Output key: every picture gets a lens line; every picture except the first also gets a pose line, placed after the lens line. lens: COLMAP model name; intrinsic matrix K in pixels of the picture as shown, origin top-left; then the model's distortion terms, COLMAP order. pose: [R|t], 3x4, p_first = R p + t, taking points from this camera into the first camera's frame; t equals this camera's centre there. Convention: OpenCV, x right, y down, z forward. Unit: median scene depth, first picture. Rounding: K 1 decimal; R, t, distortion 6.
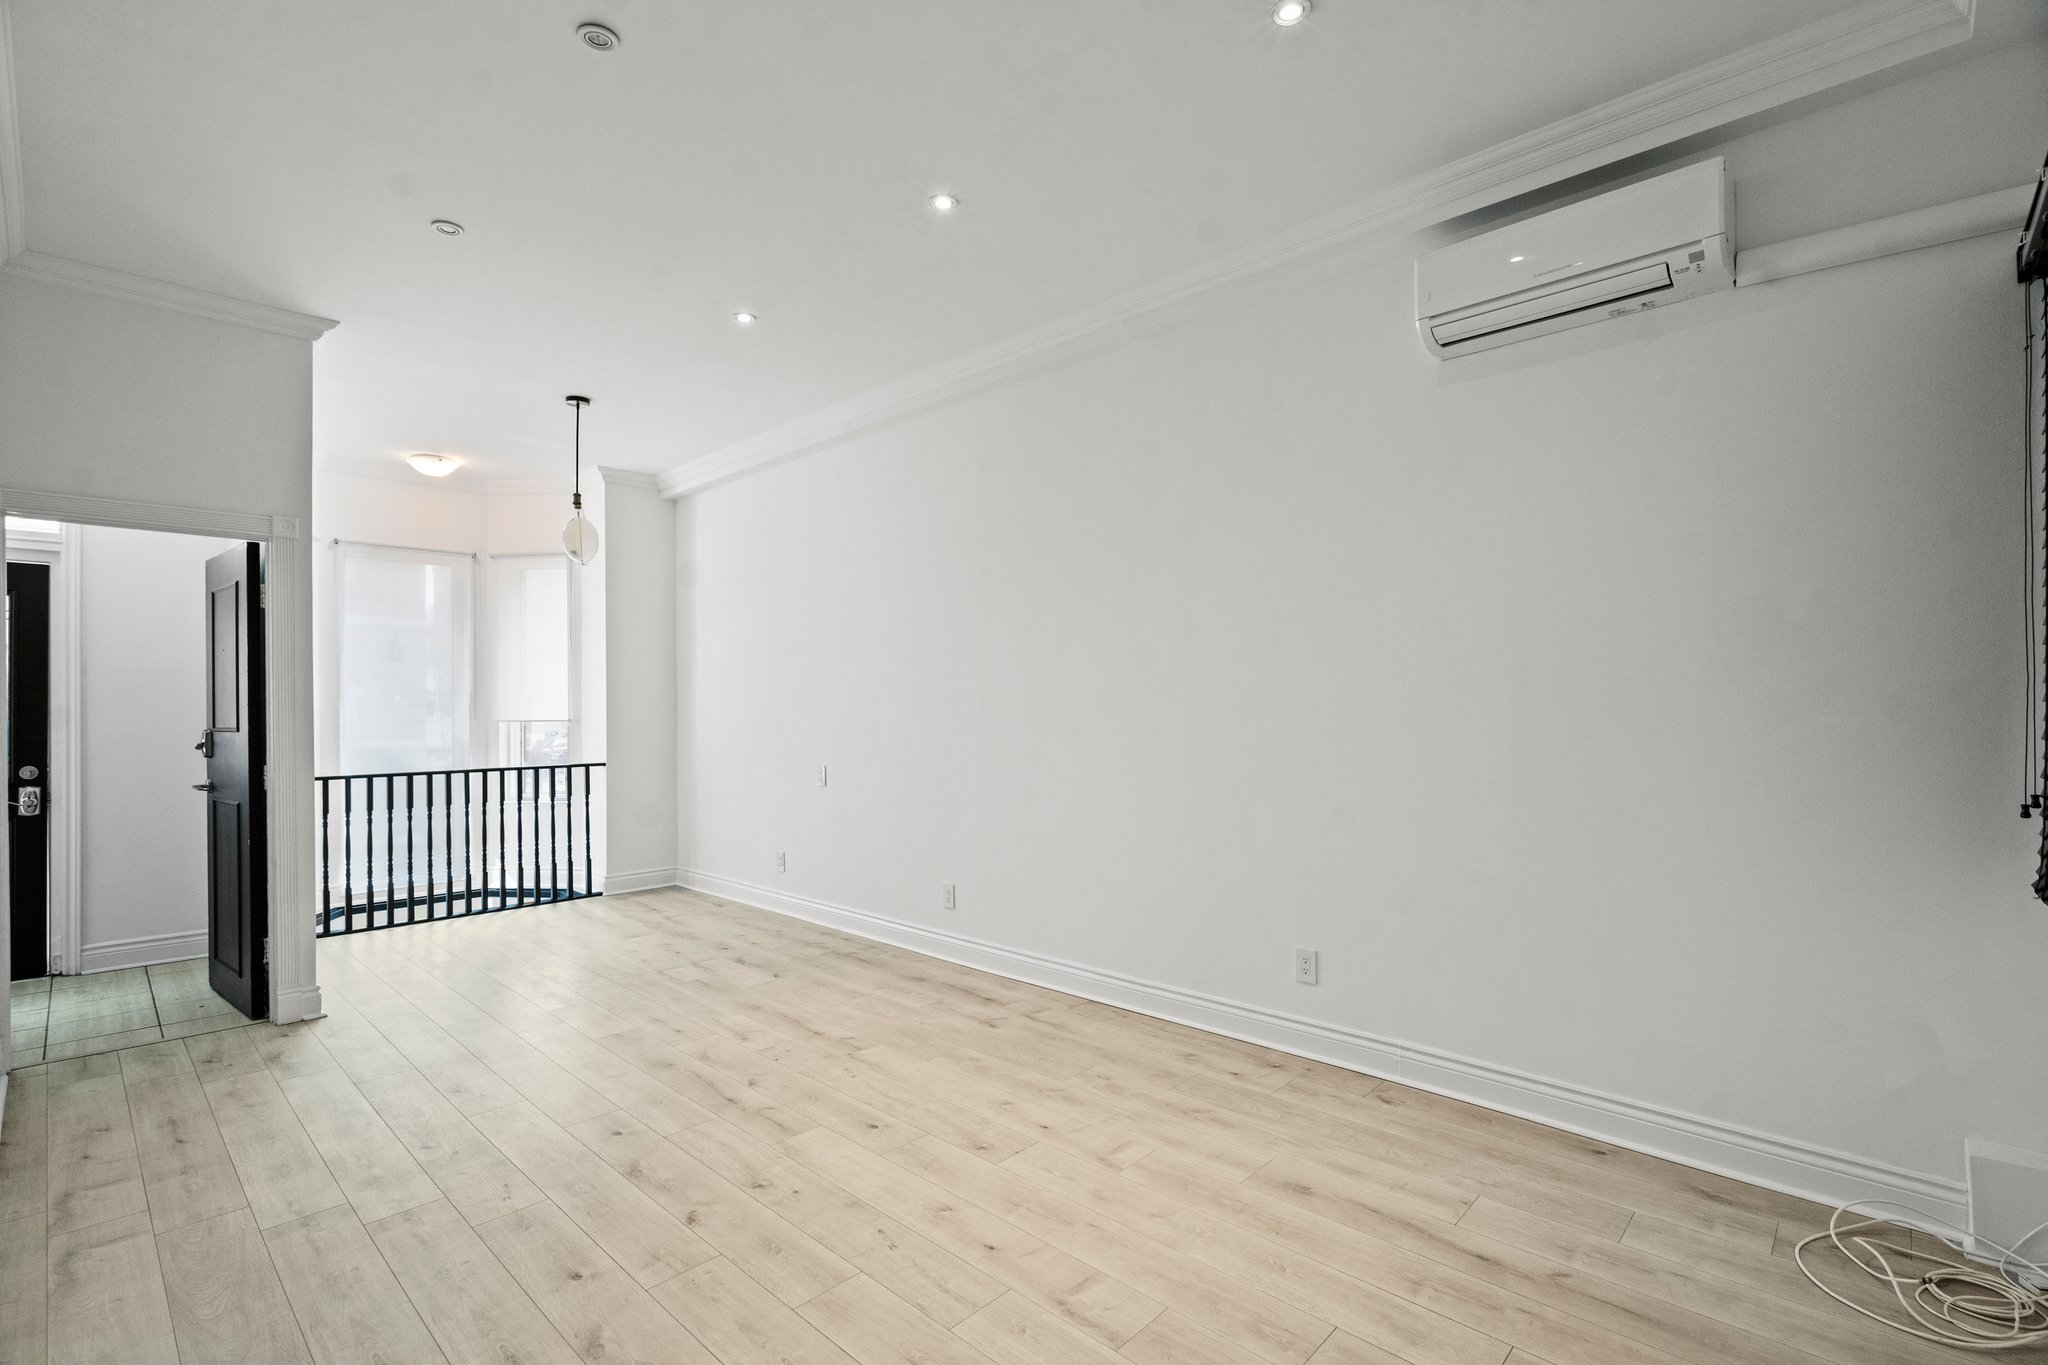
lens RADIAL K [[928.6, 0, 1015.7], [0, 928.6, 704.0], [0, 0, 1]] dist [-0.004295, 0.000667]
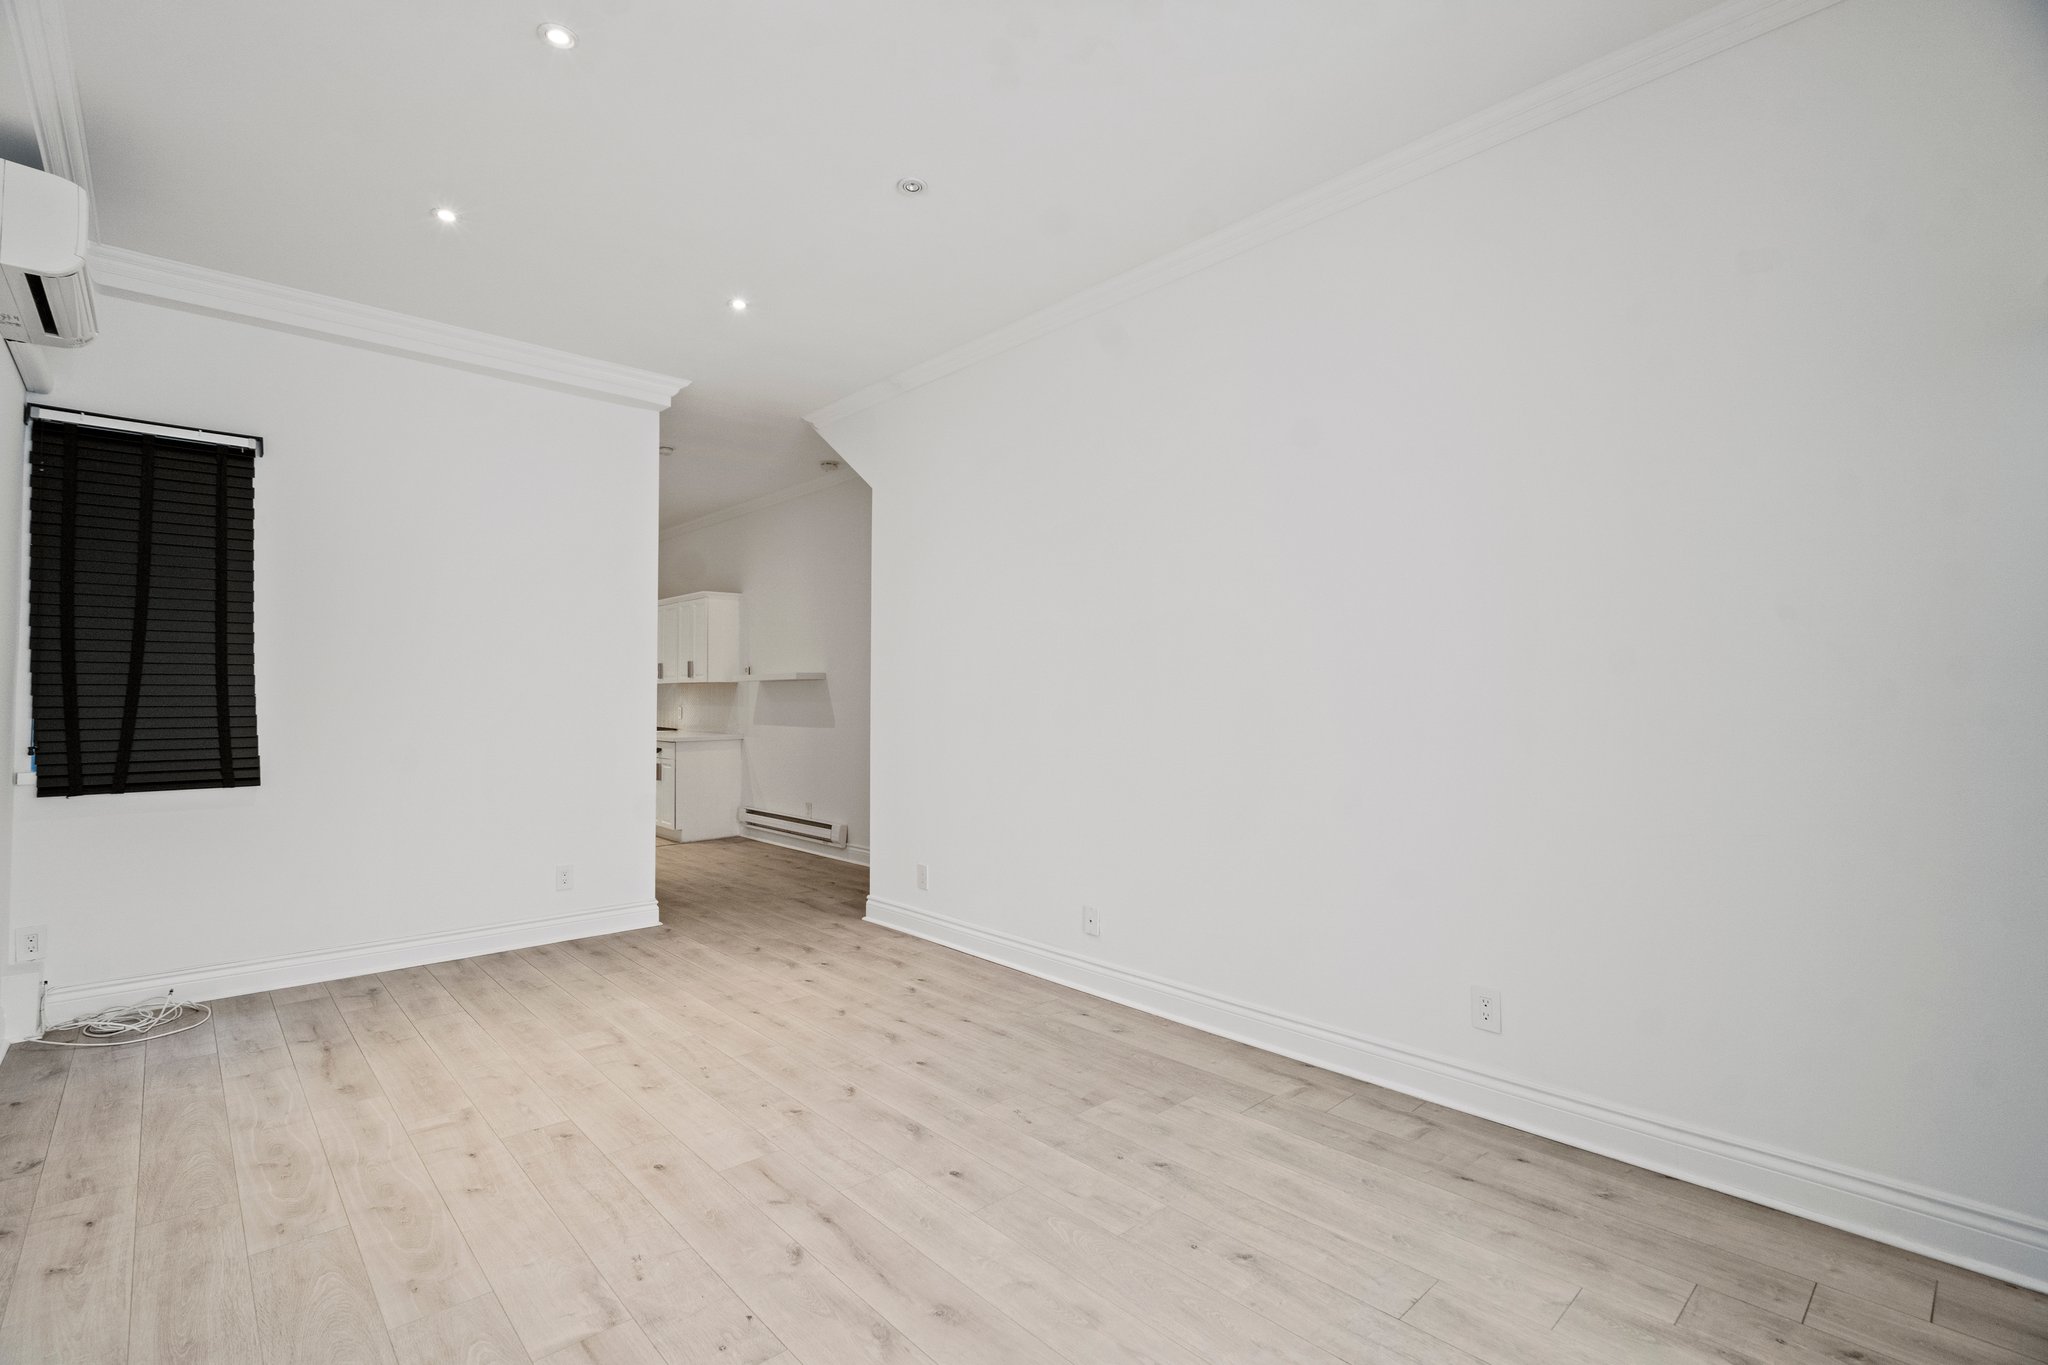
lens RADIAL K [[928.1, 0, 1019.8], [0, 928.1, 666.5], [0, 0, 1]] dist [-0.010680, 0.003325]
pose [[-0.998038, 0.012018, 0.061443, -0.405979], [0.009988, 0.999397, -0.033242, 0.021113], [-0.061806, -0.032563, -0.997557, 1.381340]]
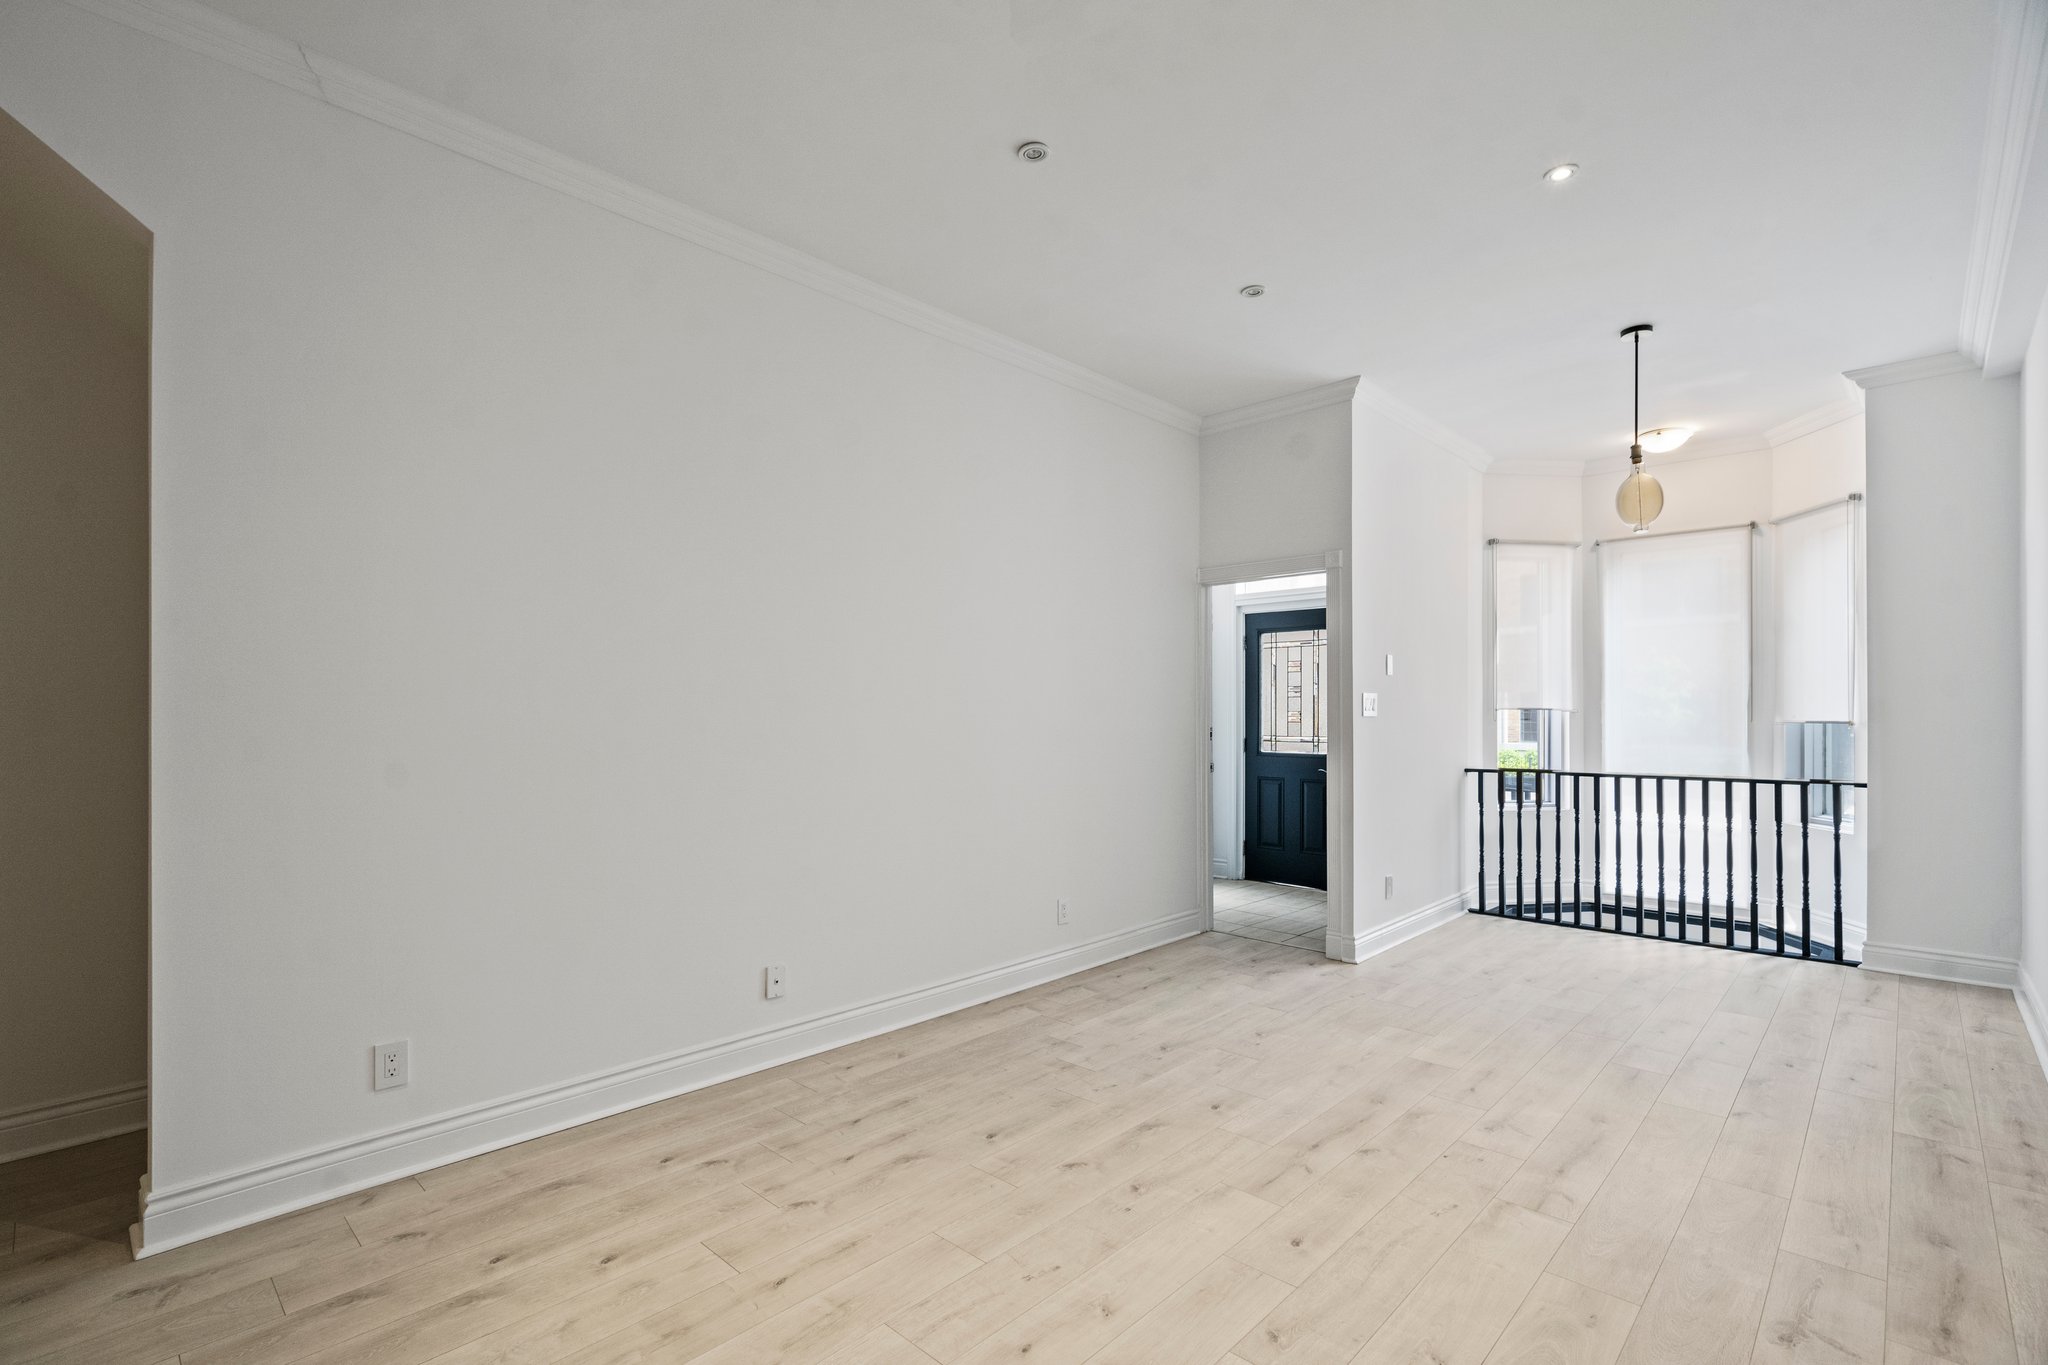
lens RADIAL K [[930.6, 0, 1007.8], [0, 930.6, 715.4], [0, 0, 1]] dist [-0.001333, 0.000810]
pose [[-0.006357, 0.006343, -0.999960, 0.463692], [0.002077, 0.999978, 0.006330, 0.009375], [0.999978, -0.002037, -0.006370, 0.575299]]
